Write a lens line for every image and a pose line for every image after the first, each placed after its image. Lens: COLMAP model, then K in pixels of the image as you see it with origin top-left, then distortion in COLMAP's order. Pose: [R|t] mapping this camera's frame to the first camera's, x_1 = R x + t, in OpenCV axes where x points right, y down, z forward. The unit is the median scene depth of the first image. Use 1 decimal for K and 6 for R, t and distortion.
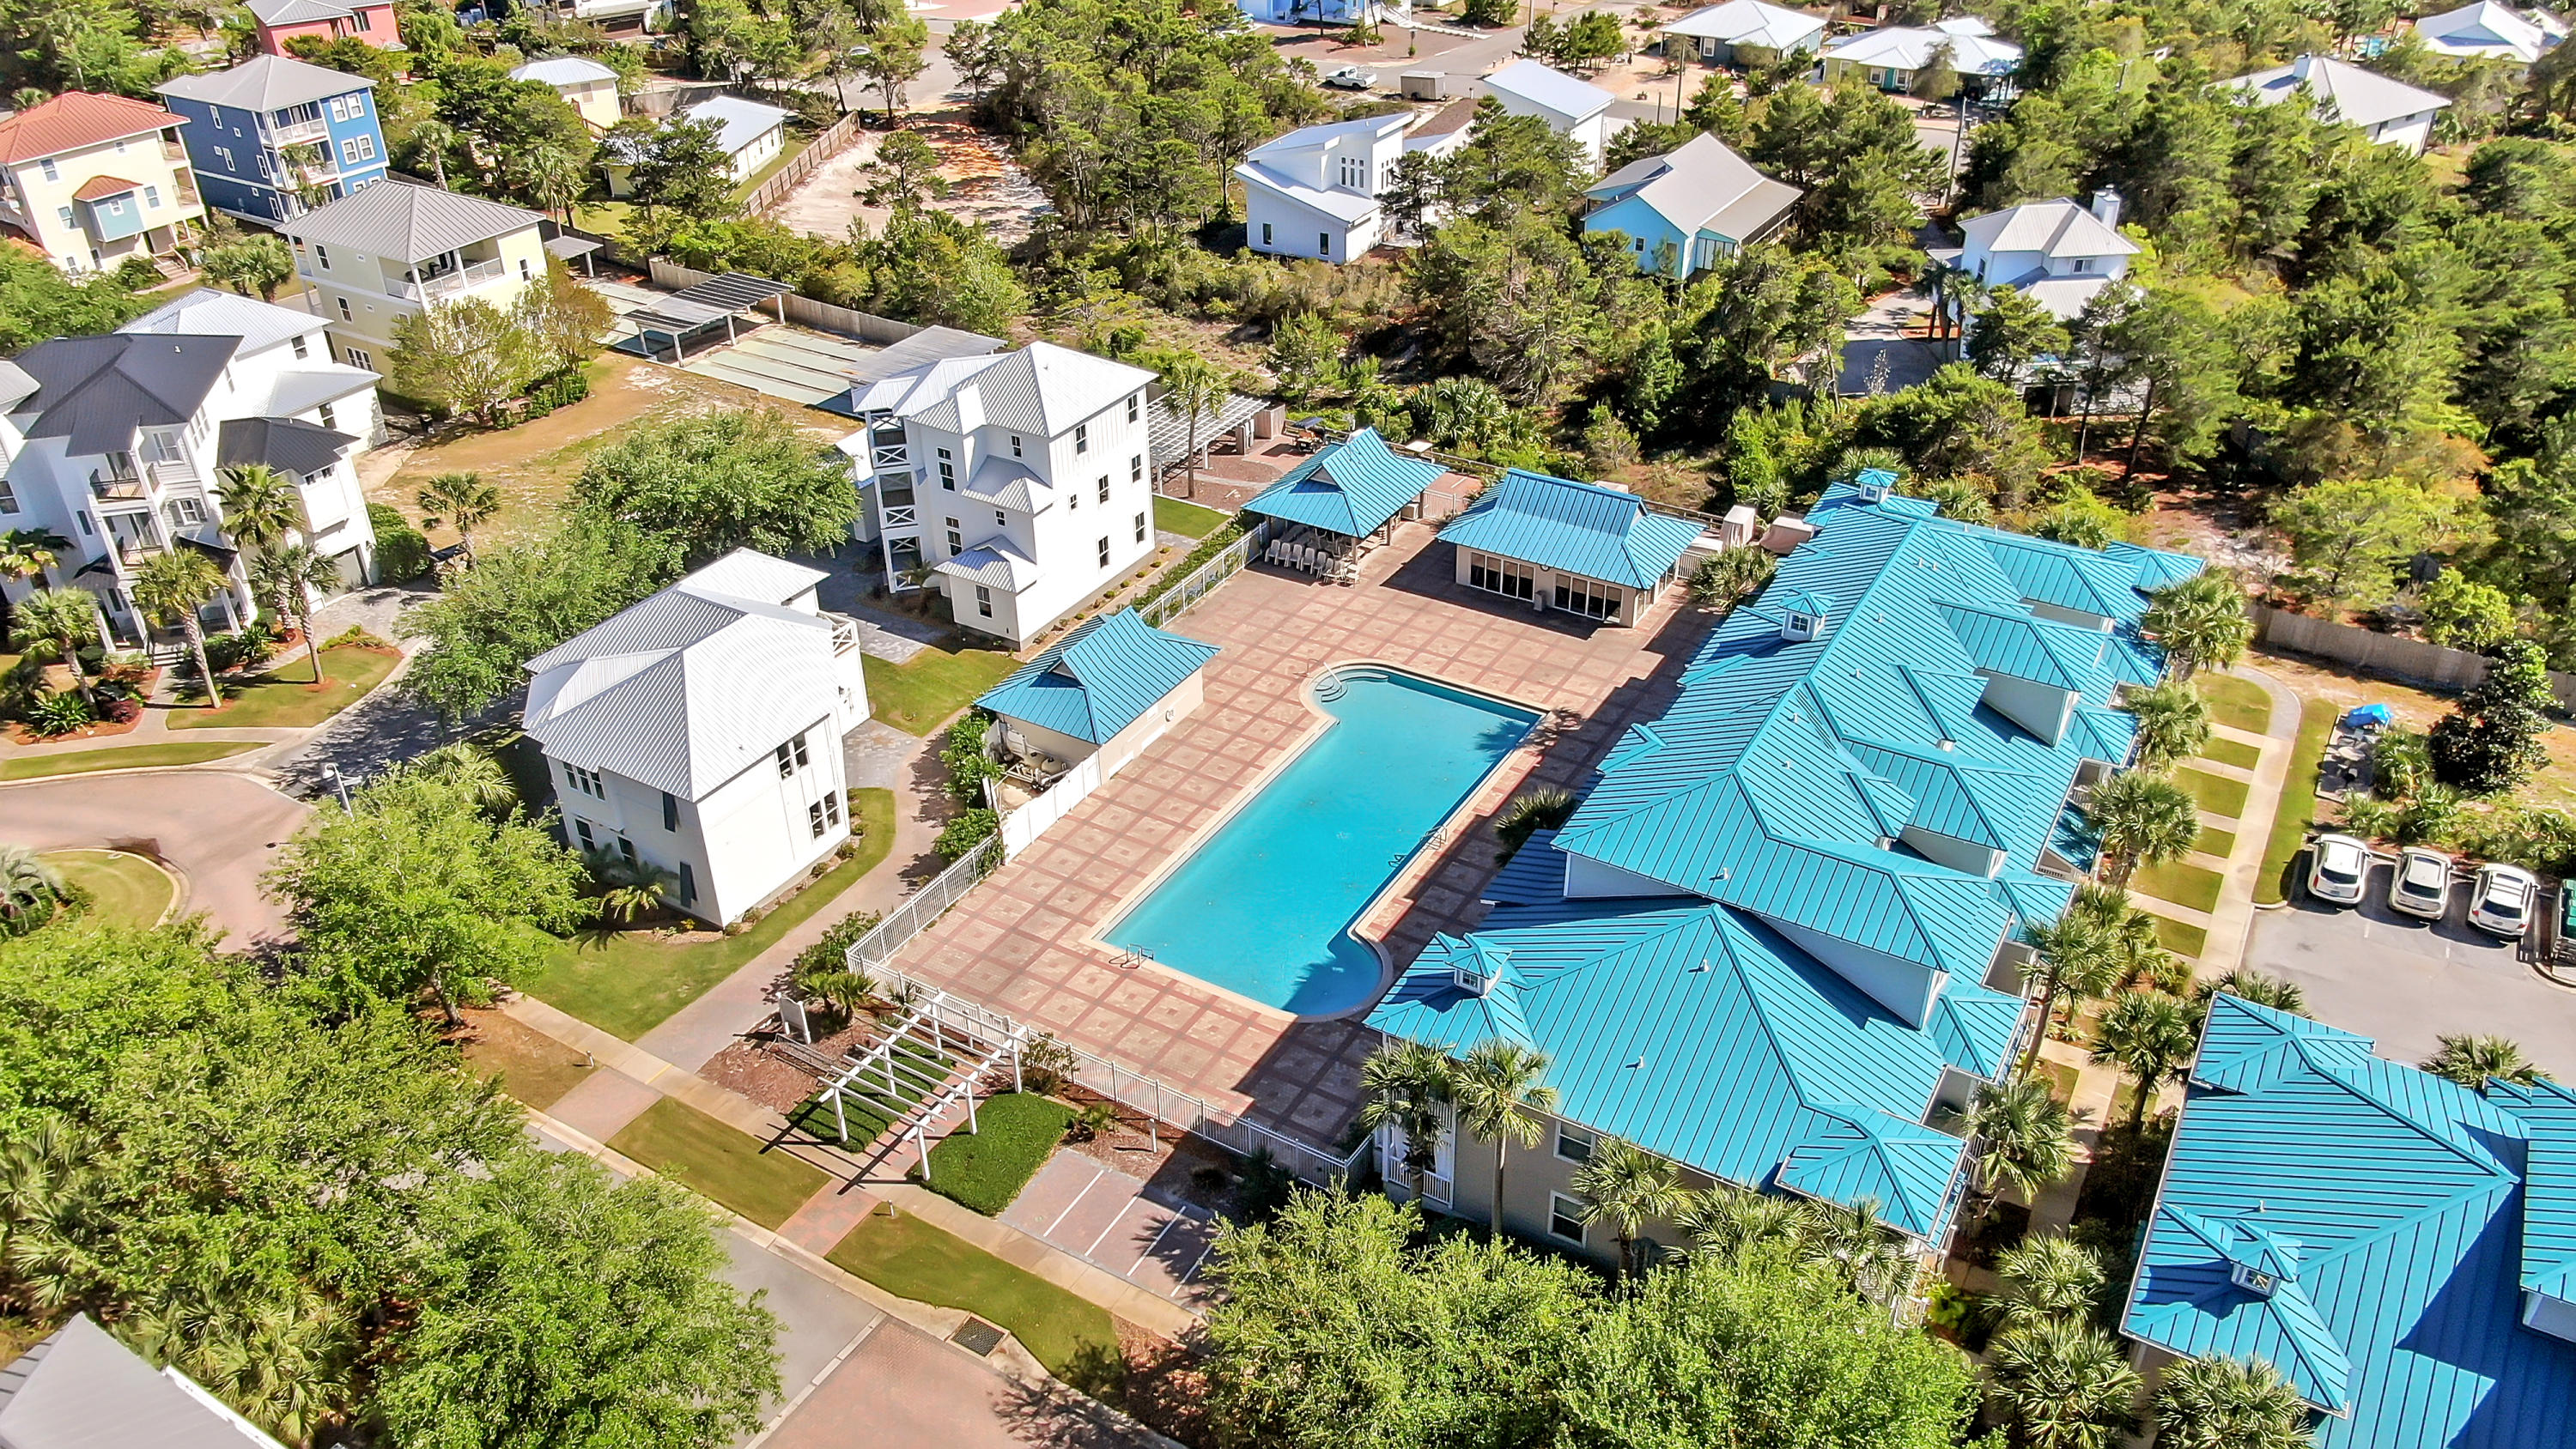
lens RADIAL K [[1869.7, 0, 1285.9], [0, 1869.7, 714.9], [0, 0, 1]] dist [-0.019507, -0.000917]
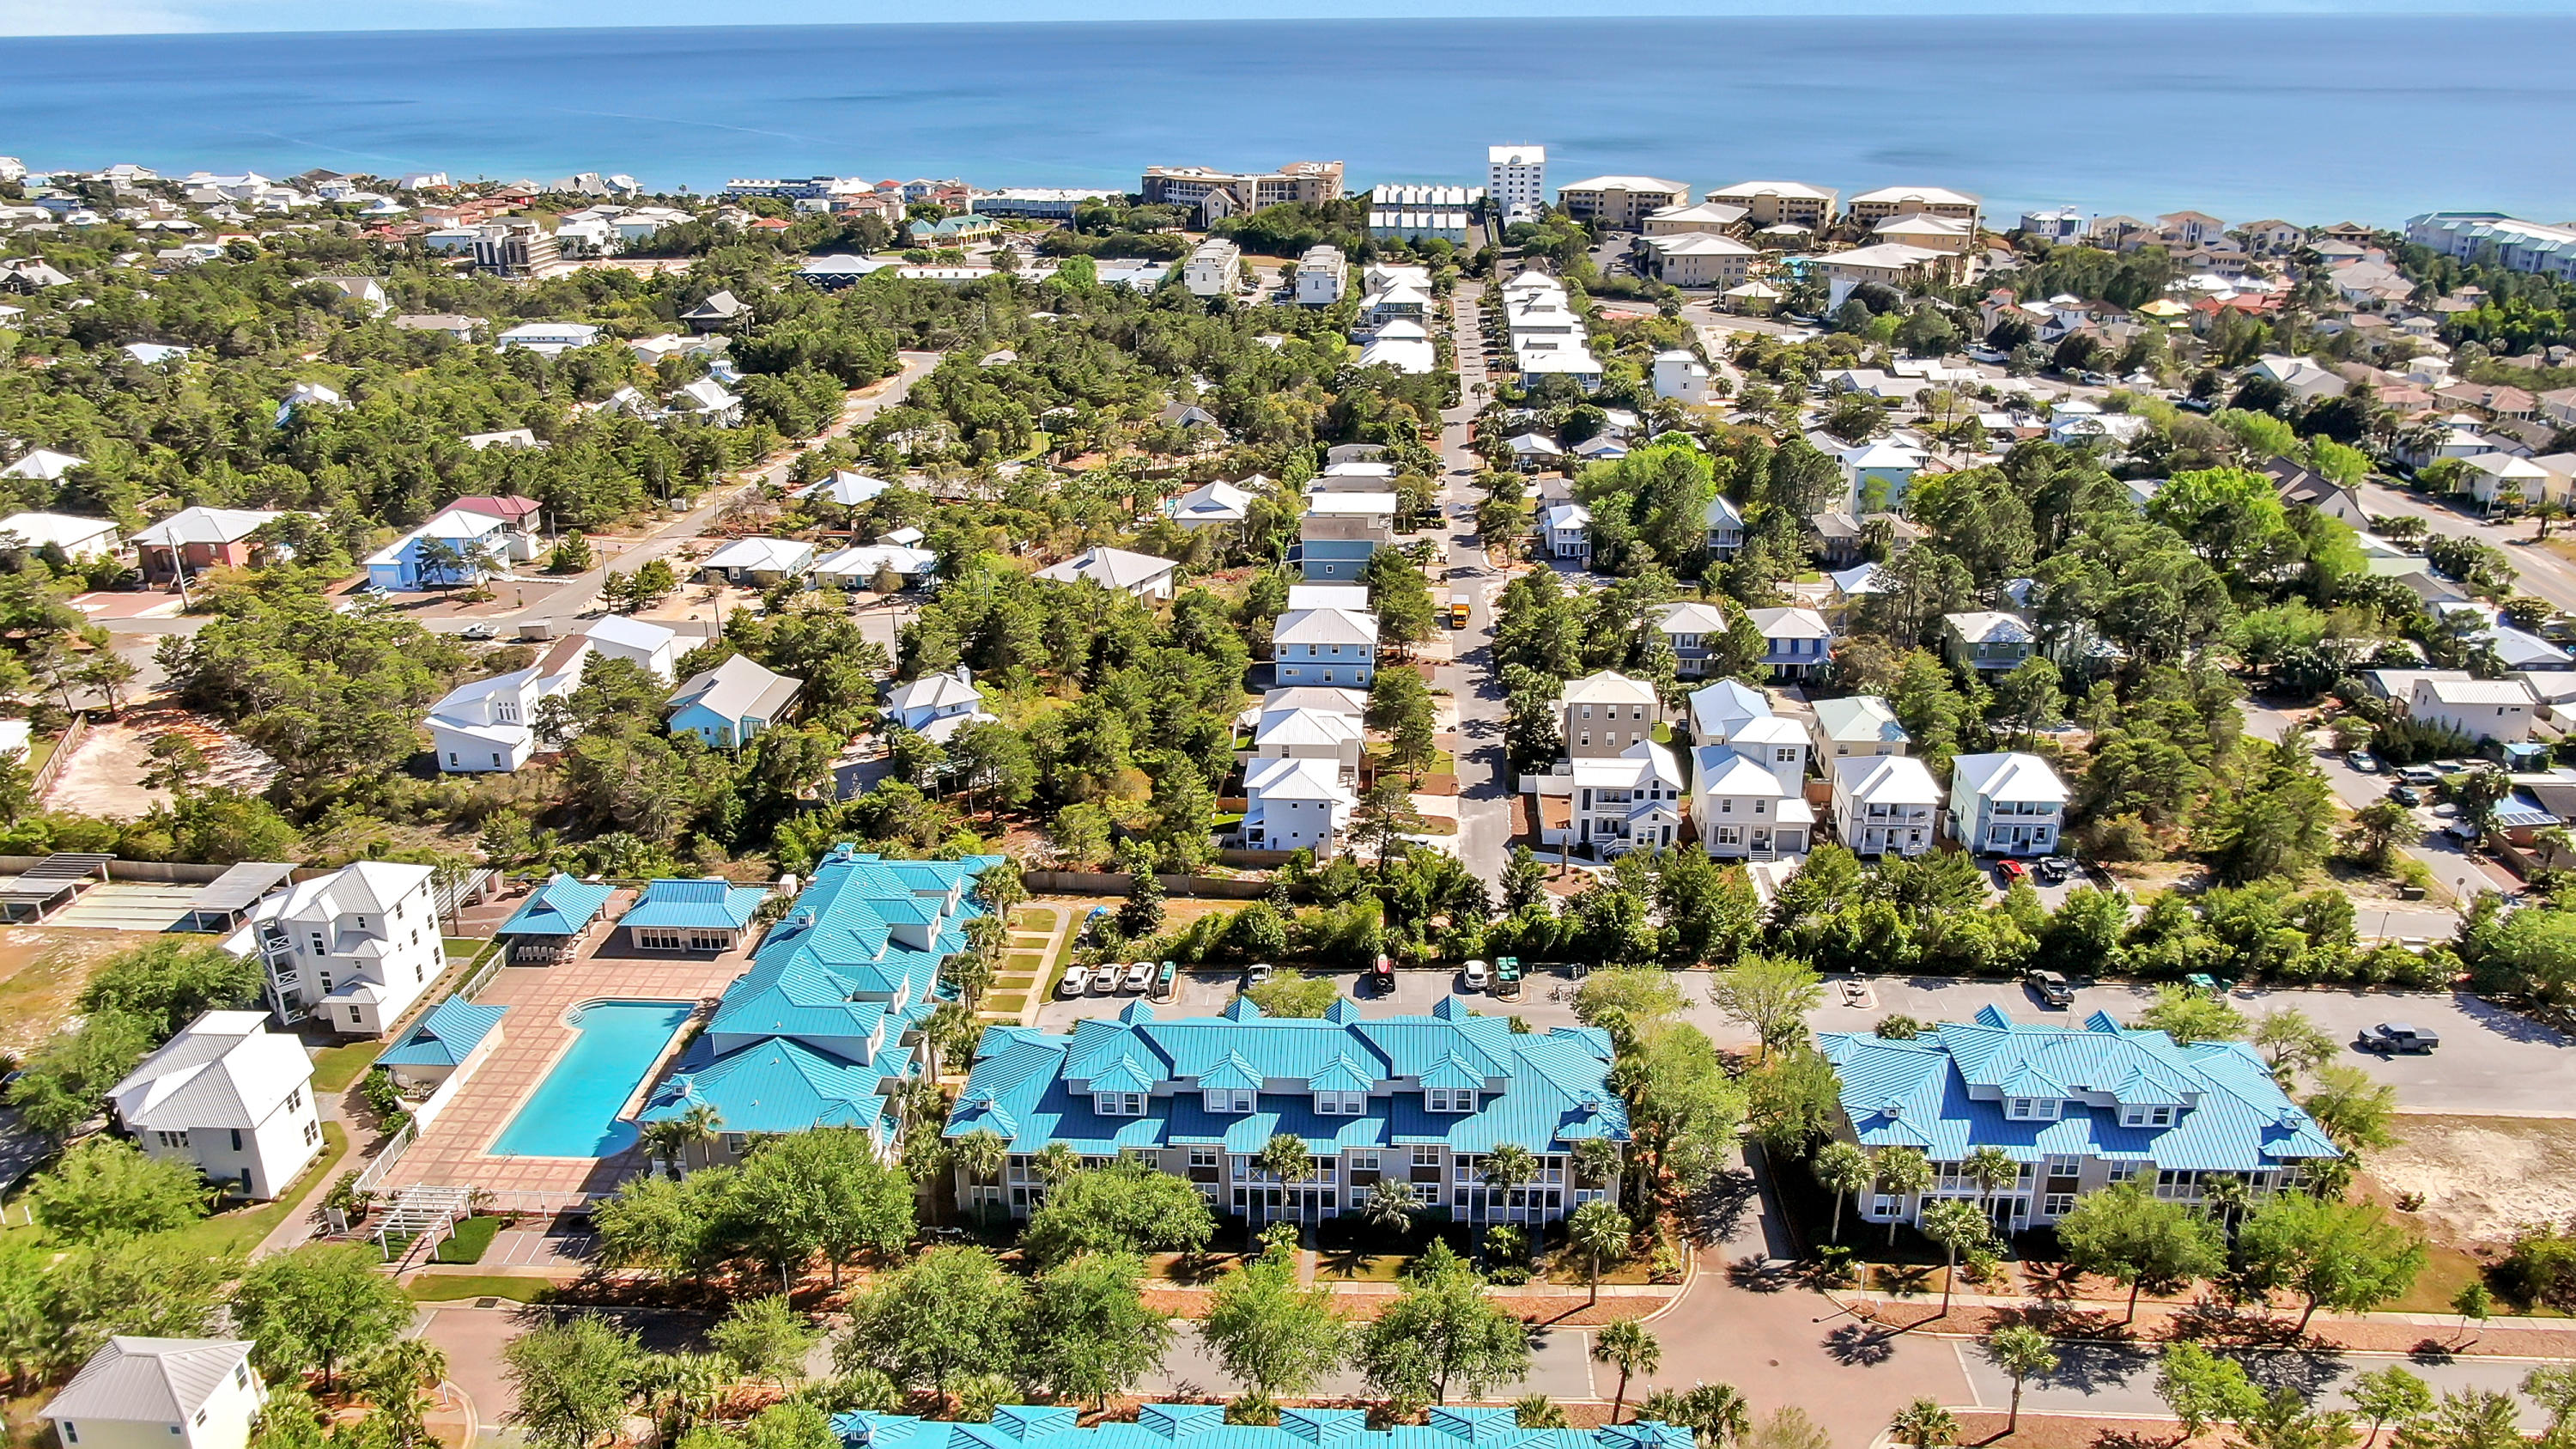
lens RADIAL K [[1870.2, 0, 1293.6], [0, 1870.2, 731.1], [0, 0, 1]] dist [-0.019507, -0.000917]
pose [[0.881758, -0.162376, 0.442873, -0.108724], [0.243222, 0.960957, -0.131927, 0.118400], [-0.404160, 0.224045, 0.886825, -0.879788]]
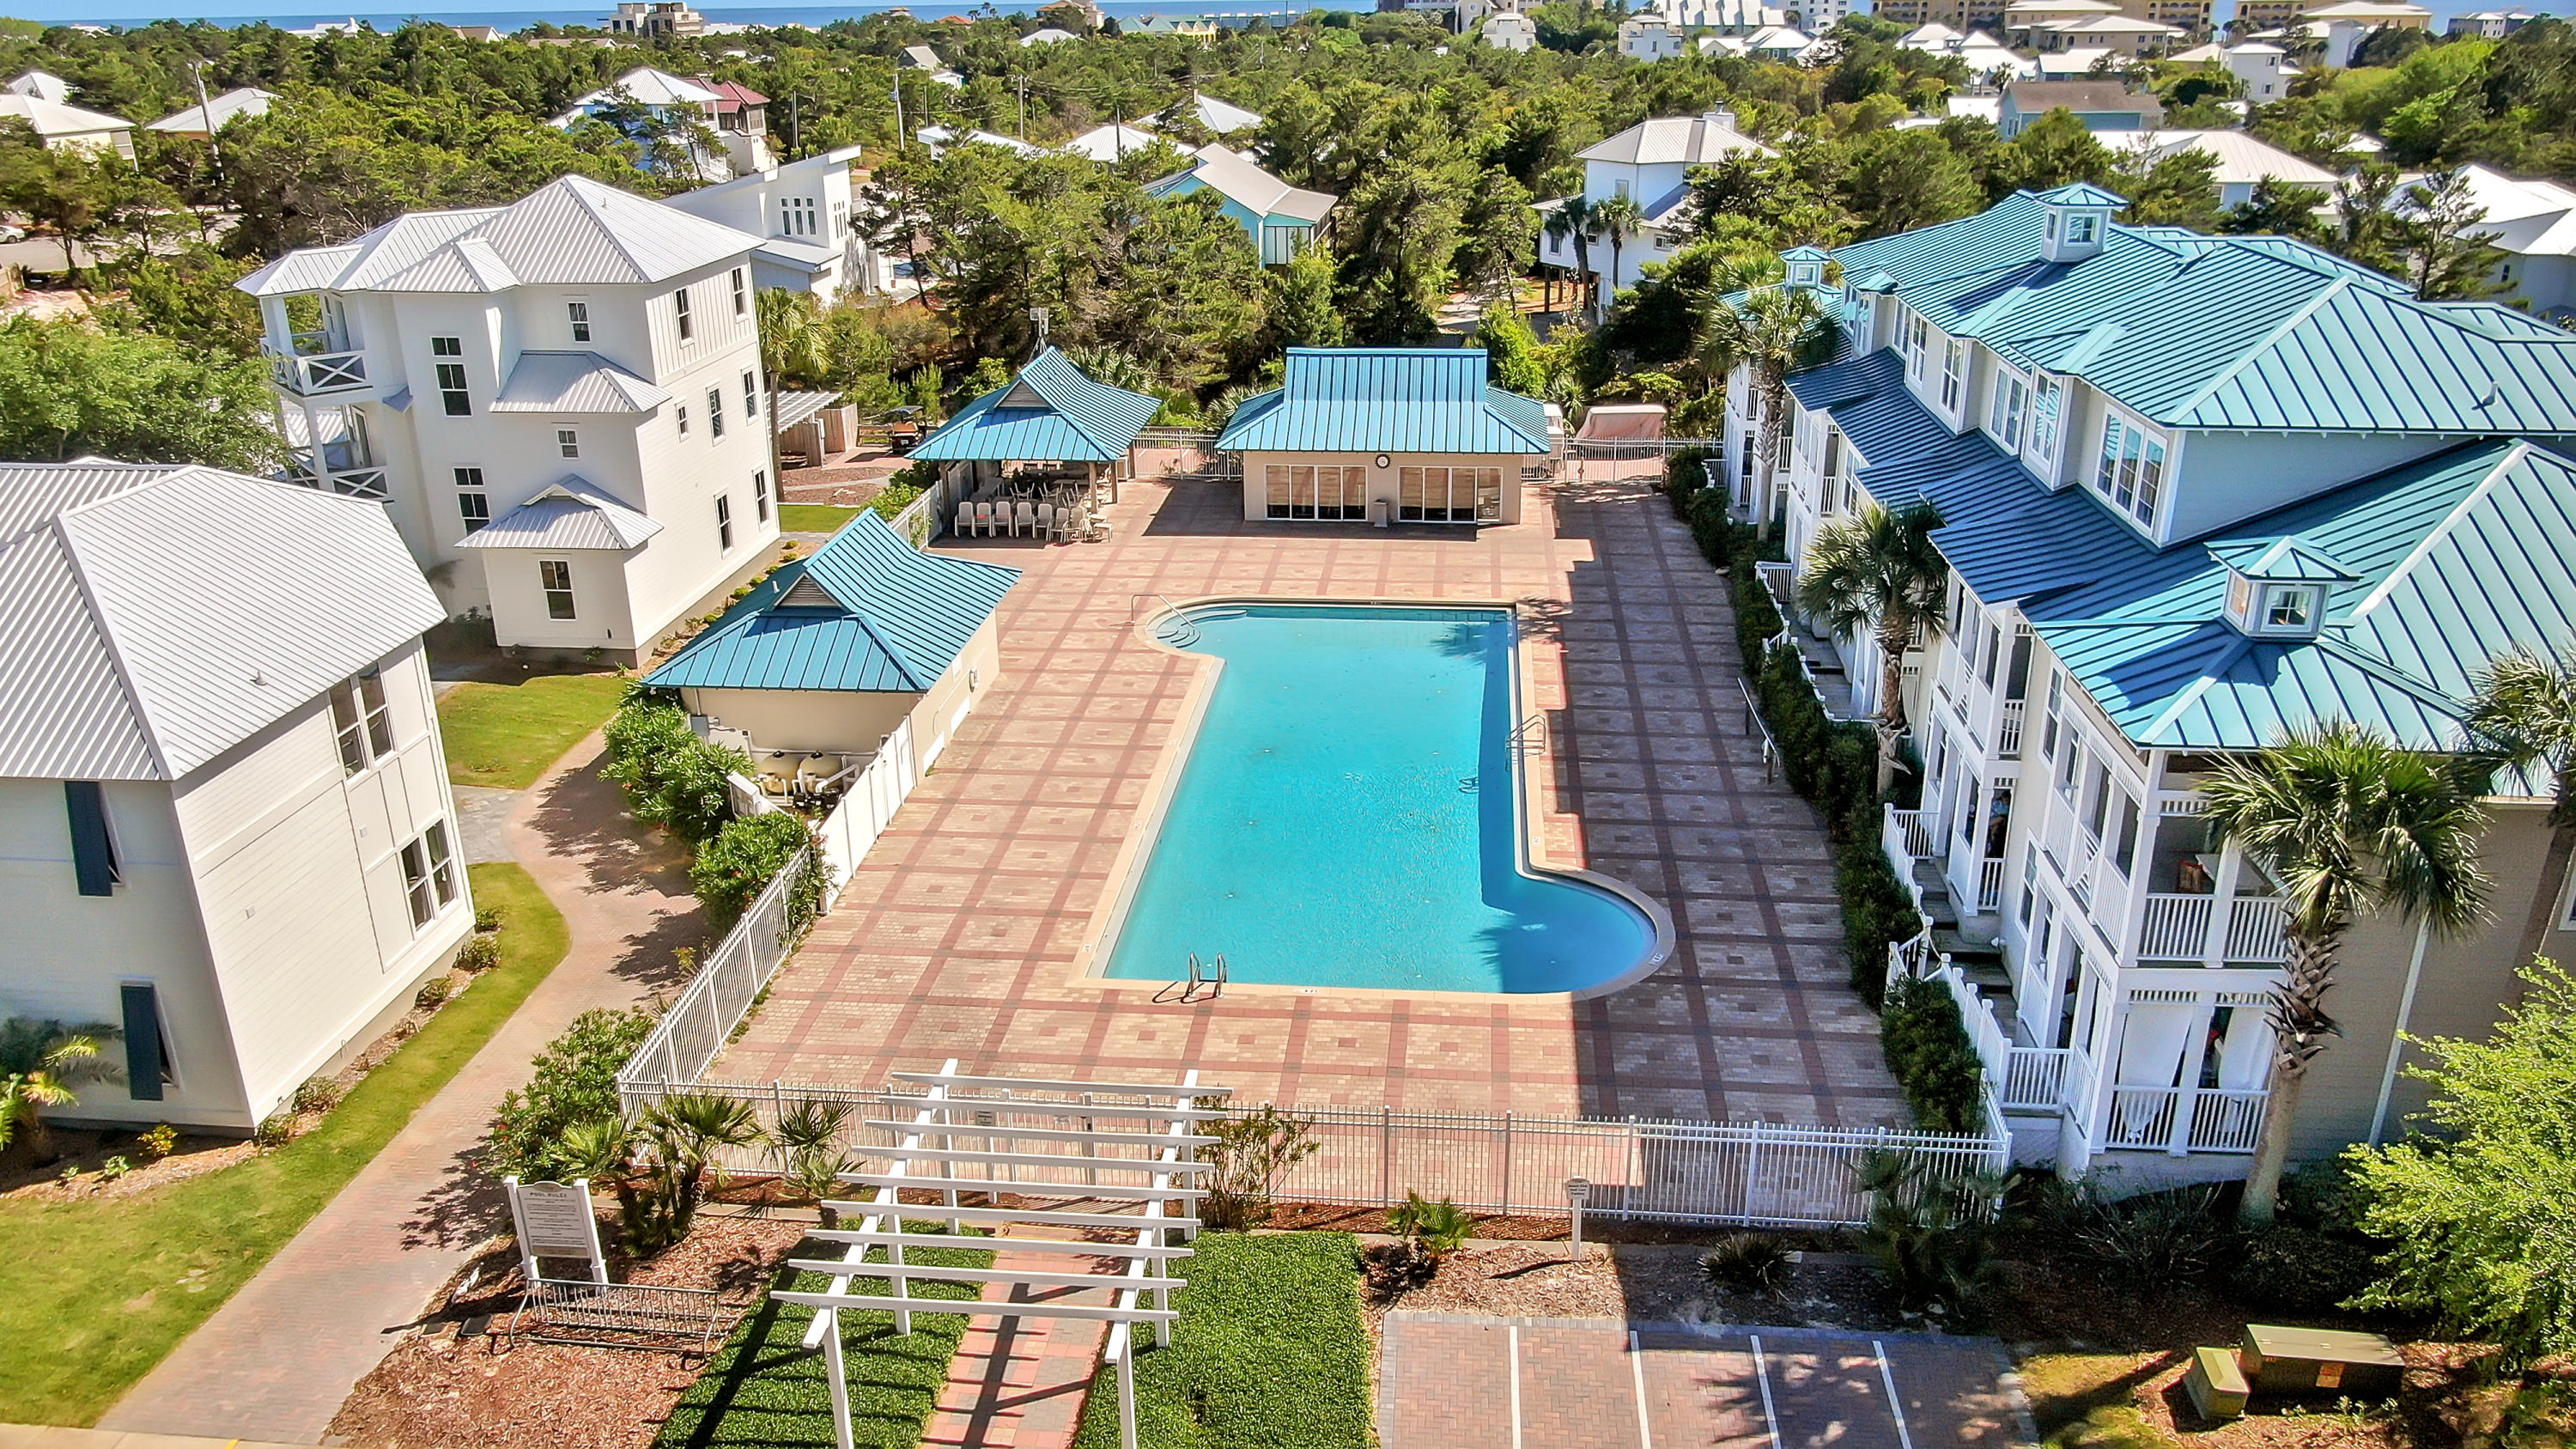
lens RADIAL K [[1870.2, 0, 1280.9], [0, 1870.2, 721.1], [0, 0, 1]] dist [-0.019507, -0.000917]
pose [[0.903674, -0.152928, 0.399982, -0.184286], [0.226632, 0.963320, -0.143712, 0.103148], [-0.363333, 0.220518, 0.905186, 0.389277]]
